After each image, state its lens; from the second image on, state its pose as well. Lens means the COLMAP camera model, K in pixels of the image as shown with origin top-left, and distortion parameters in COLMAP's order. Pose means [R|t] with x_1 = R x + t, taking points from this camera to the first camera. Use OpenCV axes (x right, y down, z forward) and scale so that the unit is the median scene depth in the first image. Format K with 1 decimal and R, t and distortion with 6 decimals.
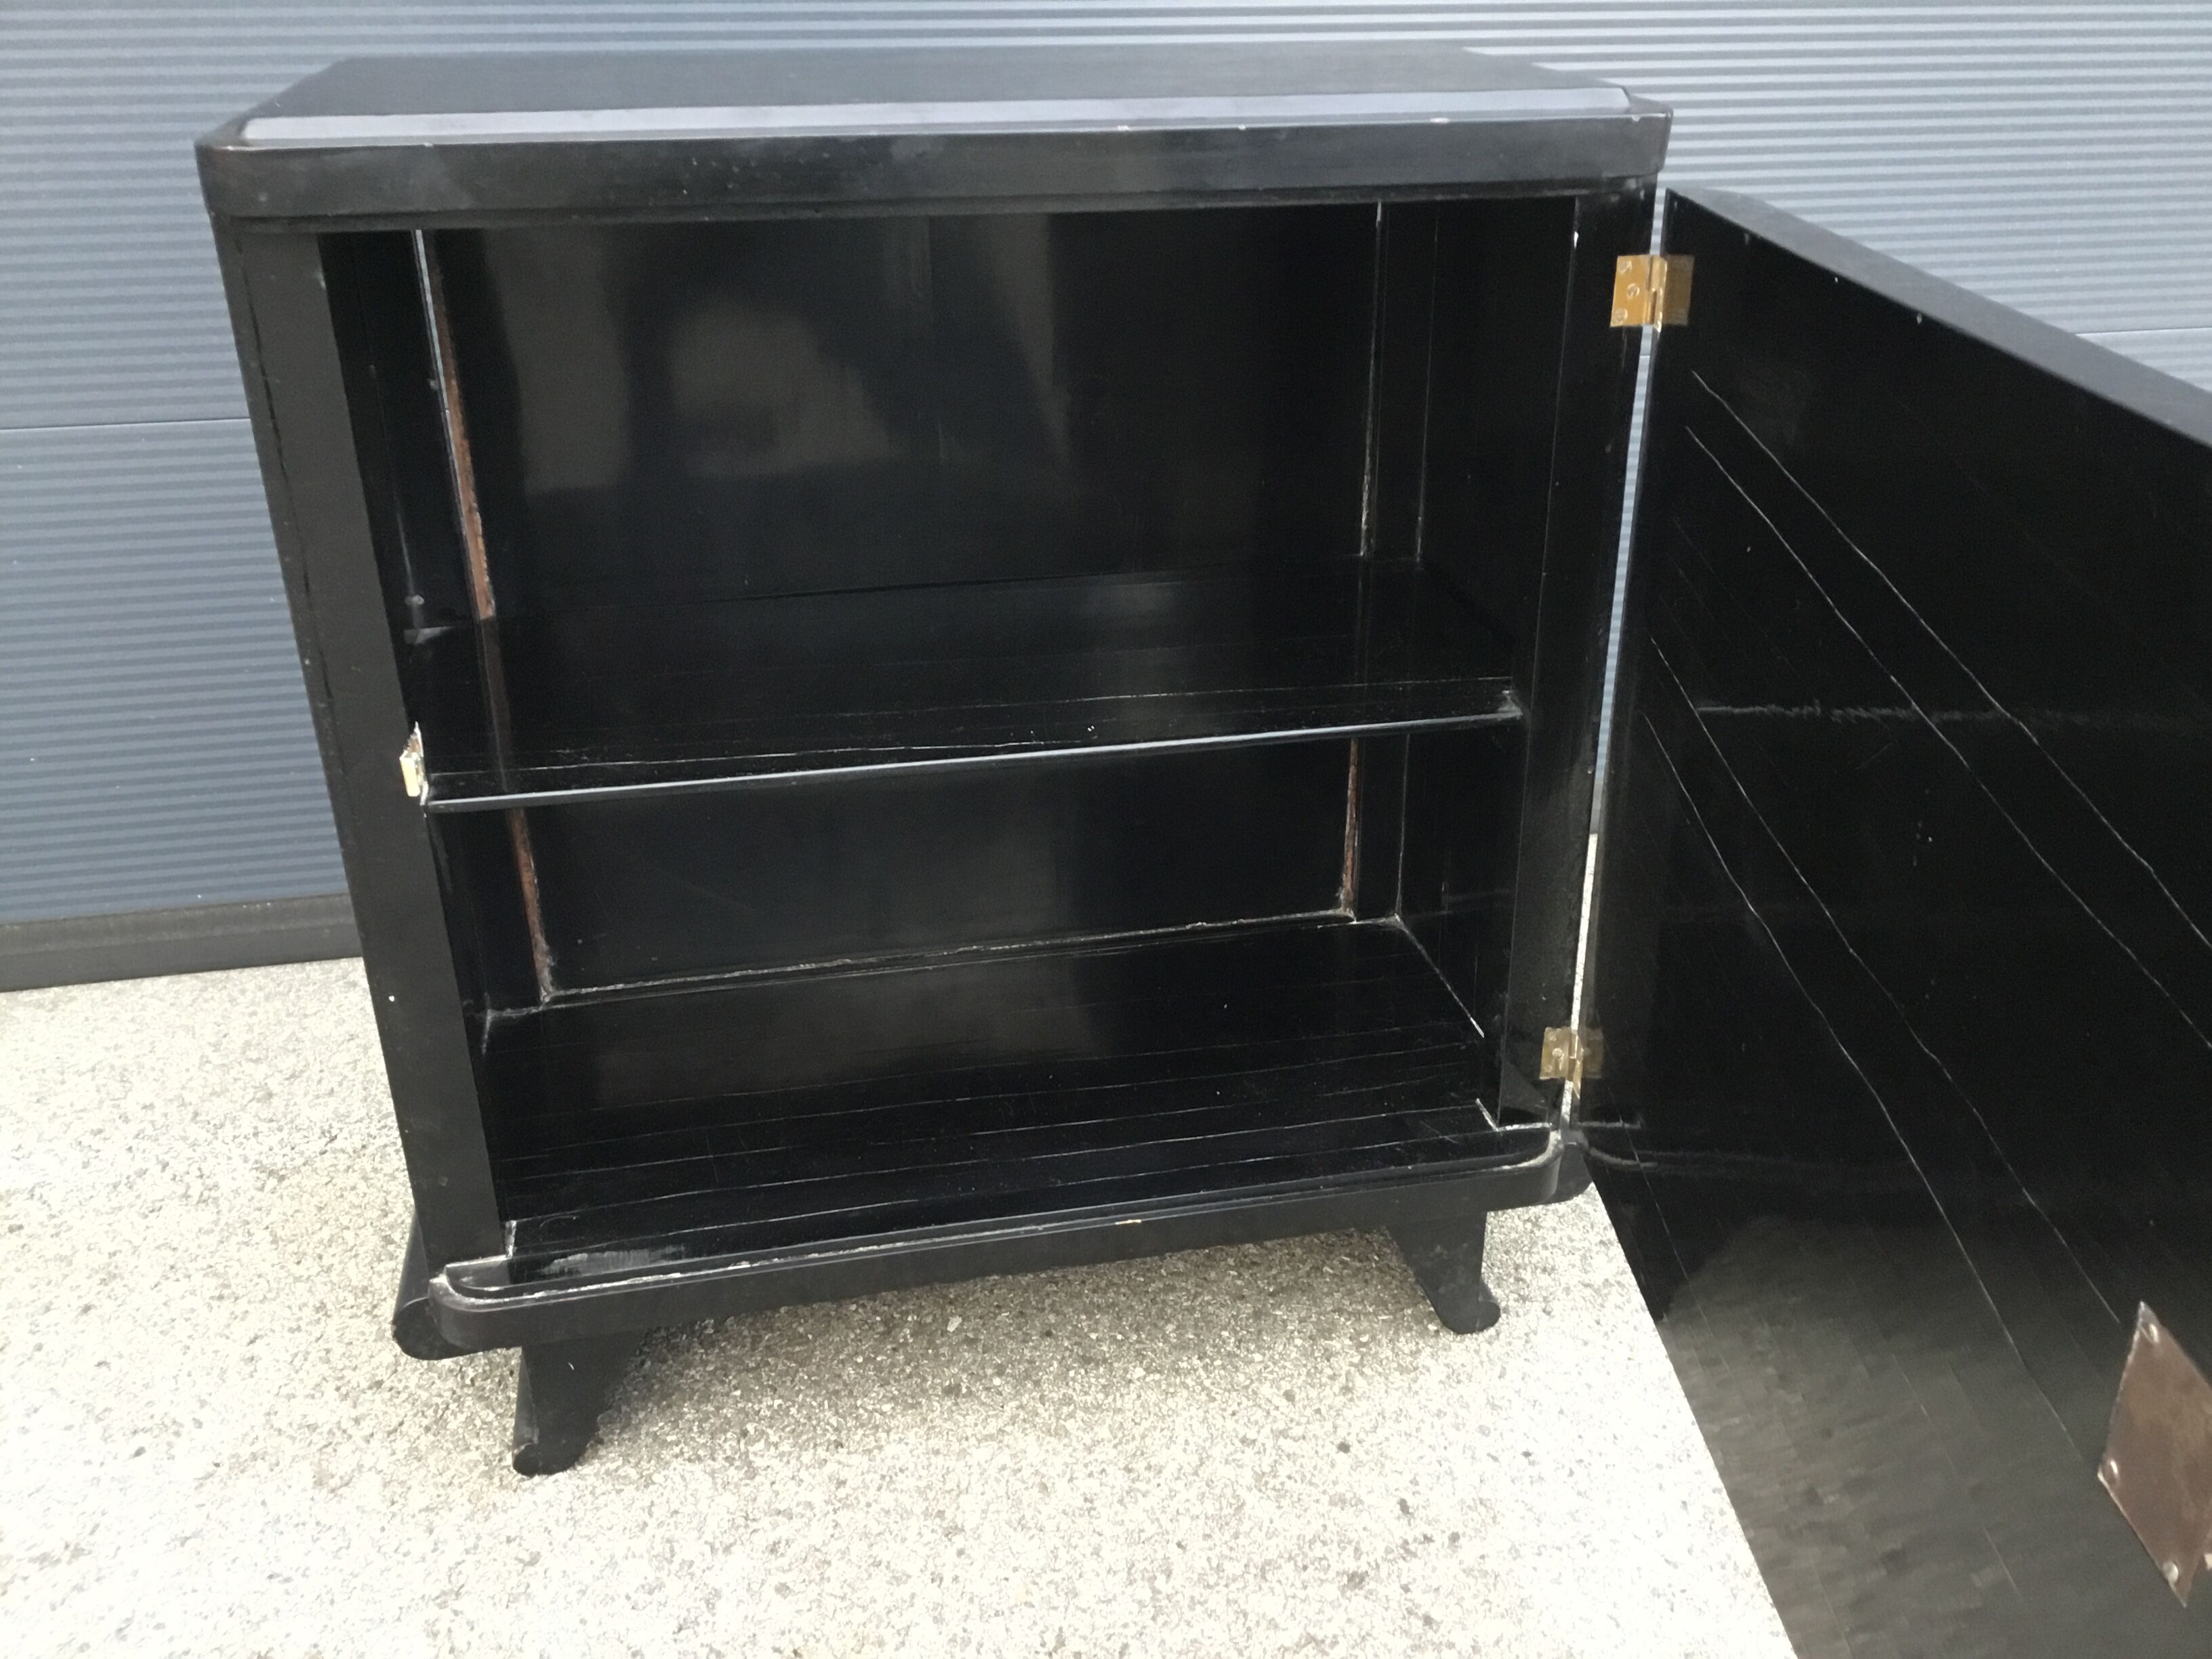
lens RADIAL K [[1991.2, 0, 1192.5], [0, 1991.2, 838.5], [0, 0, 1]] dist [0.080645, -0.133893]
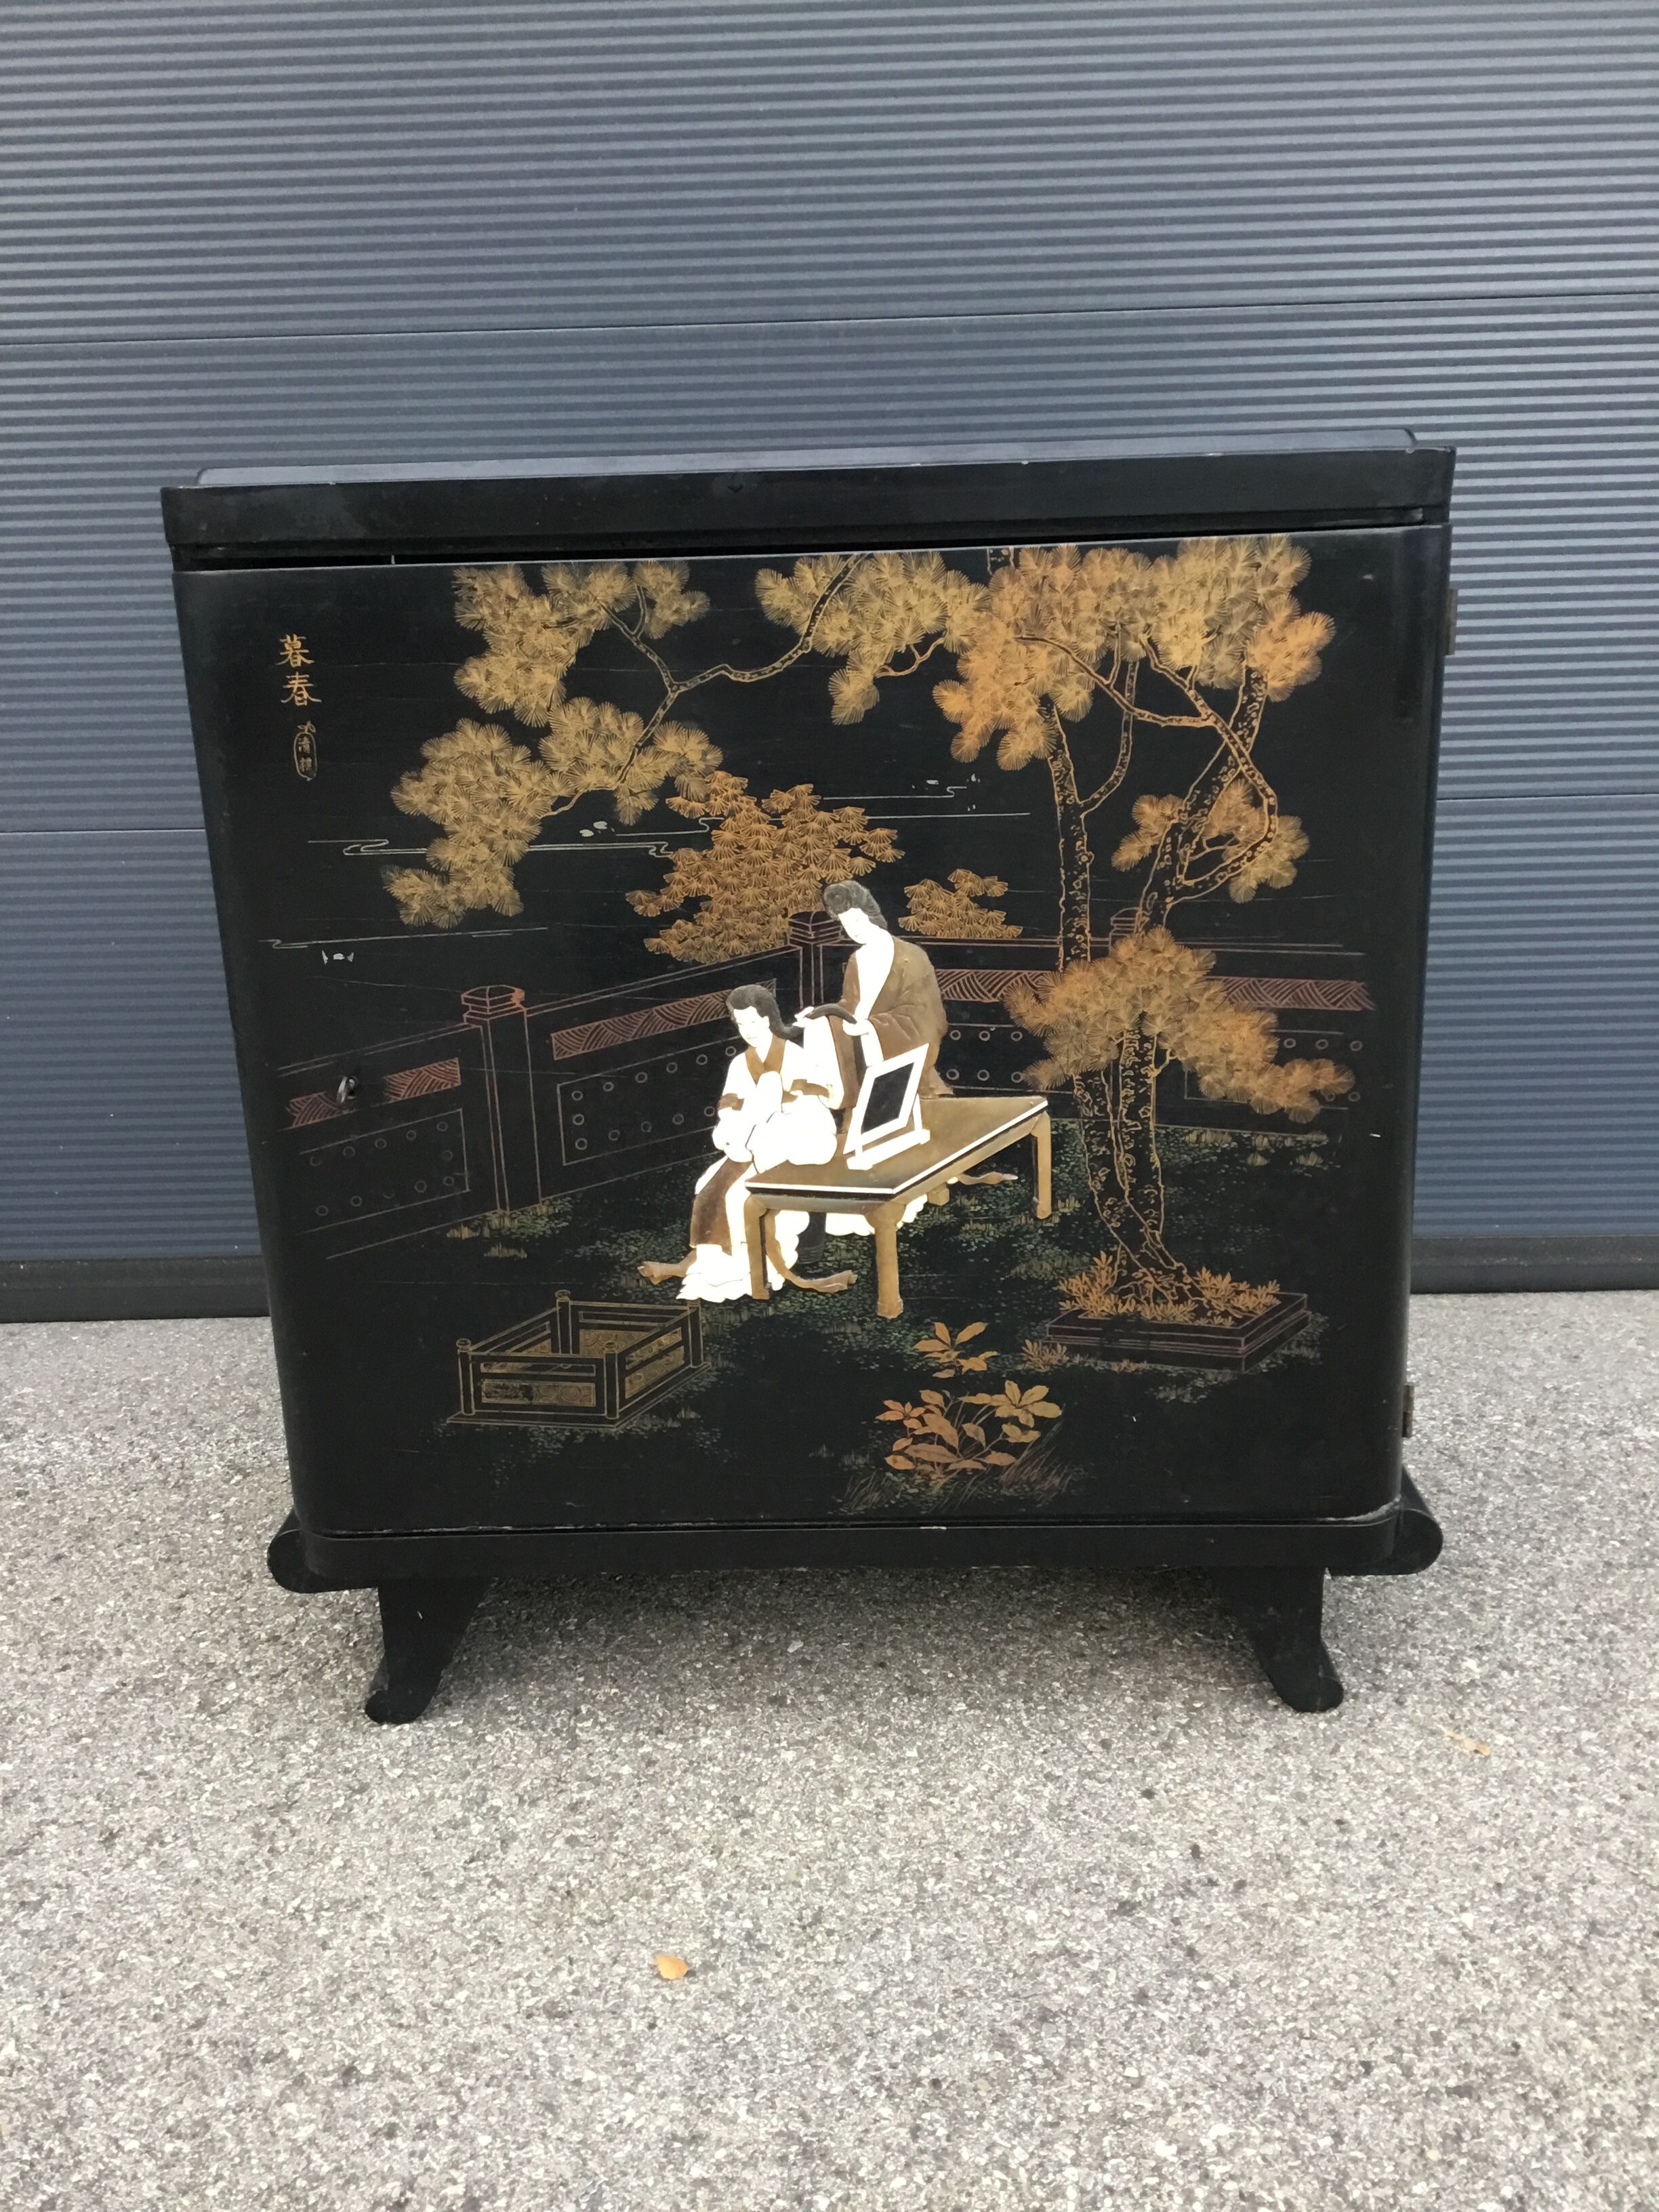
lens RADIAL K [[1991.2, 0, 845.7], [0, 1991.2, 1098.1], [0, 0, 1]] dist [0.080645, -0.133893]
pose [[0.971500, 0.036014, -0.234289, 0.150197], [-0.070343, 0.987669, -0.139864, 0.116239], [0.226363, 0.152358, 0.962054, -0.029627]]
